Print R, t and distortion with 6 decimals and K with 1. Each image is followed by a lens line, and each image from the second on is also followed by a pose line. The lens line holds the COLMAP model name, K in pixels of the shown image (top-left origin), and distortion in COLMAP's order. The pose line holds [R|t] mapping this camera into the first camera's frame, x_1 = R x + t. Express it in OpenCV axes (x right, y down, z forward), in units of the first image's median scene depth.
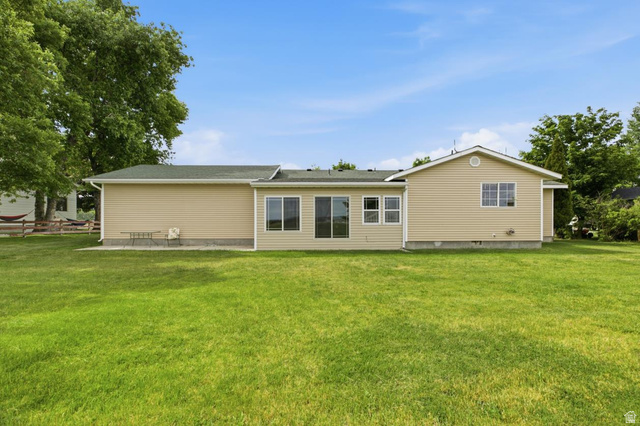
lens RADIAL K [[361.9, 0, 321.1], [0, 361.9, 213.0], [0, 0, 1]] dist [-0.008011, -0.000502]
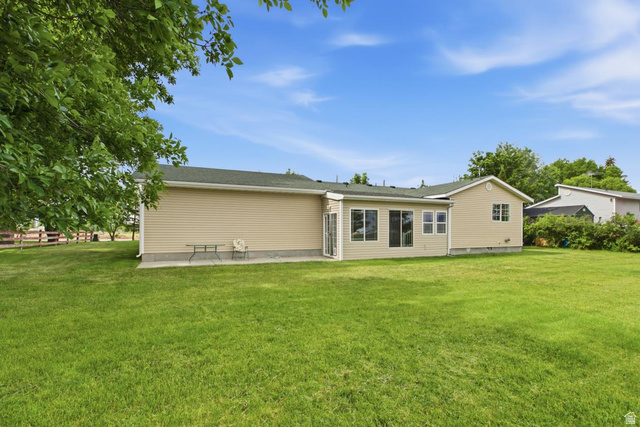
lens RADIAL K [[361.9, 0, 322.2], [0, 361.9, 215.7], [0, 0, 1]] dist [-0.008011, -0.000502]
pose [[0.893195, 0.019289, 0.449255, -0.697640], [-0.014757, 0.999799, -0.013586, -0.009731], [-0.449427, 0.005505, 0.893300, 0.104059]]
